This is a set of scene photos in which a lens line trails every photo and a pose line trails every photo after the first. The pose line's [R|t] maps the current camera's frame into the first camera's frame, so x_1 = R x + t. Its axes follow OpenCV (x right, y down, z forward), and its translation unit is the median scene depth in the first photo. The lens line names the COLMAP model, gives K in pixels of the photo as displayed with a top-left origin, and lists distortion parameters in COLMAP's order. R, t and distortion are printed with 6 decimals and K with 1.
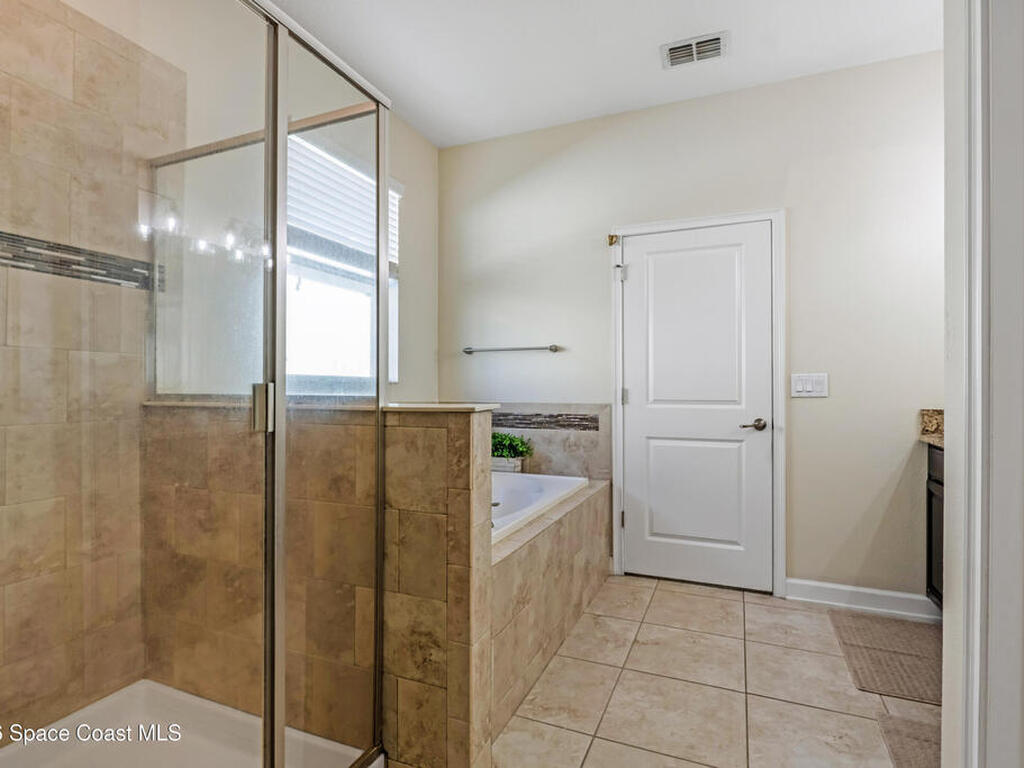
lens RADIAL K [[532.7, 0, 509.4], [0, 532.7, 389.8], [0, 0, 1]] dist [0.000832, -0.000337]
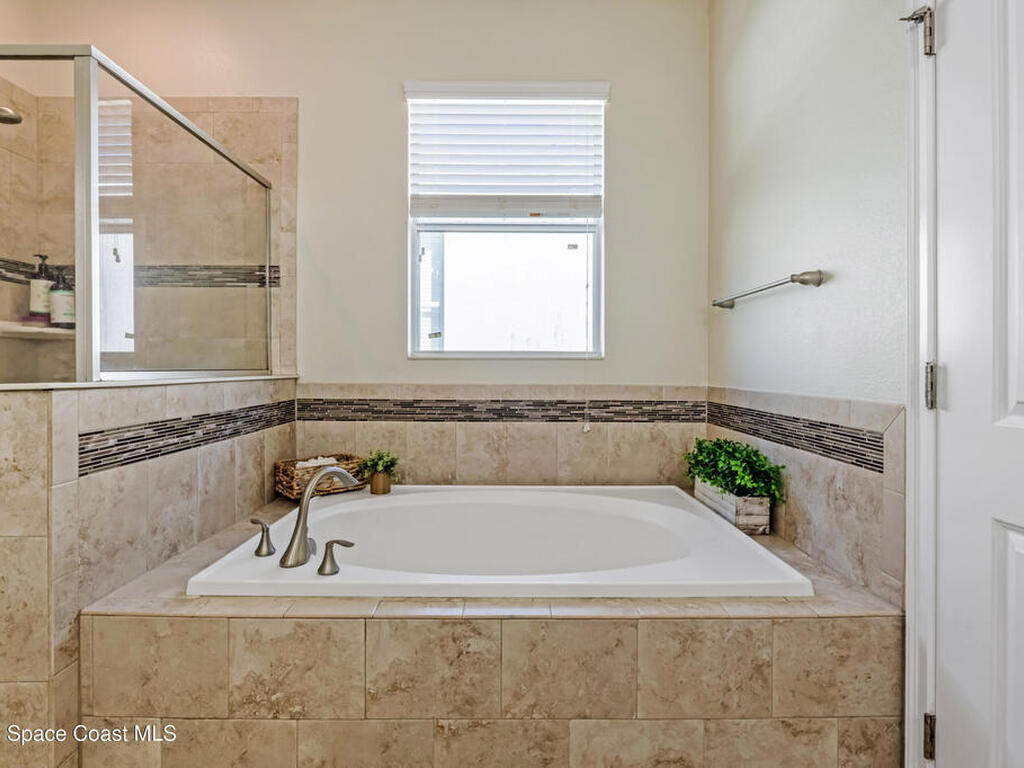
lens RADIAL K [[535.9, 0, 513.6], [0, 535.9, 371.5], [0, 0, 1]] dist [-0.000896, -0.000766]
pose [[0.400571, 0.007223, -0.916237, 0.422429], [-0.004274, 0.999973, 0.006015, 0.001072], [0.916256, 0.001507, 0.400591, 0.602199]]
